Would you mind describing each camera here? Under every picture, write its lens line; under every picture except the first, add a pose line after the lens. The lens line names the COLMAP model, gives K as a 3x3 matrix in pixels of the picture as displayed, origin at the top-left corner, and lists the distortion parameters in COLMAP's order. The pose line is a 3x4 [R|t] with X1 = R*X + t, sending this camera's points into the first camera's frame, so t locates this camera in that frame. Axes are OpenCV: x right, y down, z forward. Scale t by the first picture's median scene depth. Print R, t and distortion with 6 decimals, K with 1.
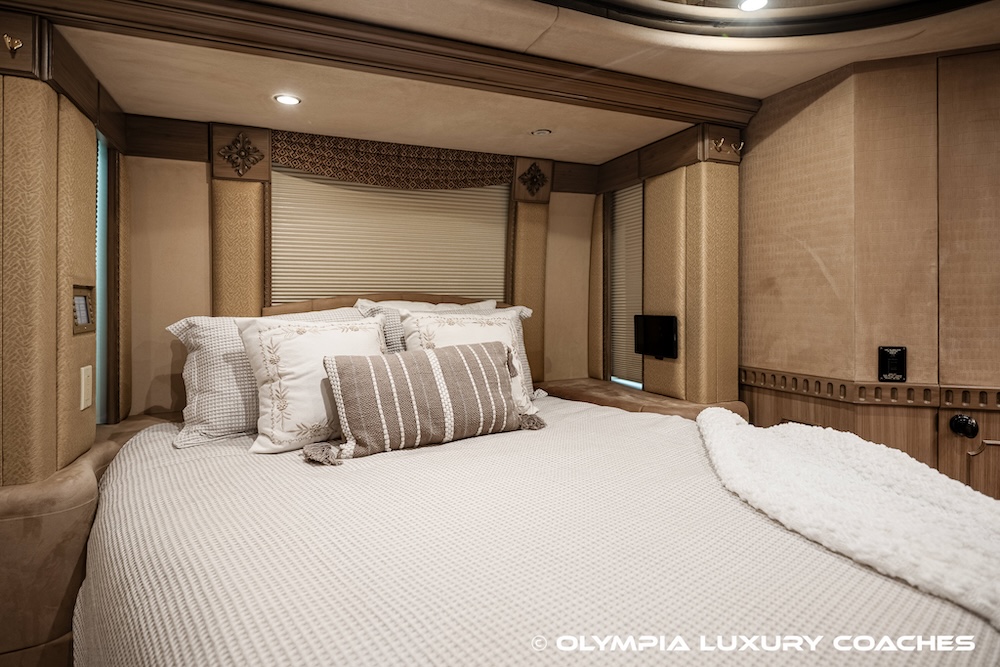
lens RADIAL K [[509.0, 0, 494.0], [0, 509.0, 295.1], [0, 0, 1]] dist [0.010734, -0.014380]
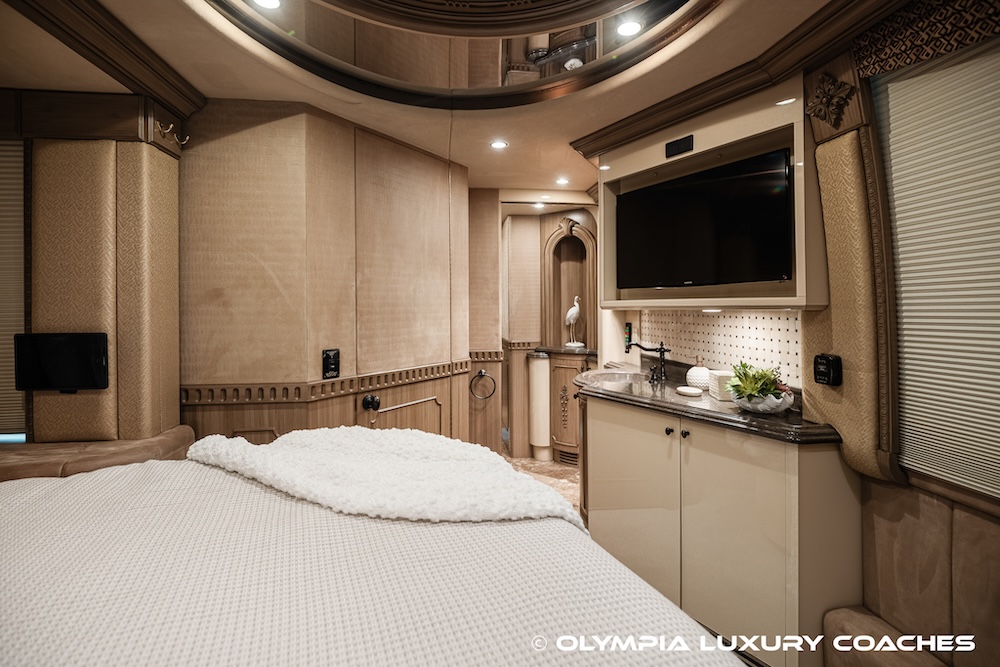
lens RADIAL K [[461.2, 0, 498.2], [0, 461.2, 311.6], [0, 0, 1]] dist [-0.016845, -0.000322]
pose [[0.278186, -0.002018, 0.960525, -0.141063], [-0.007772, 0.999960, 0.004352, 0.002104], [-0.960496, -0.008676, 0.278159, 0.261358]]
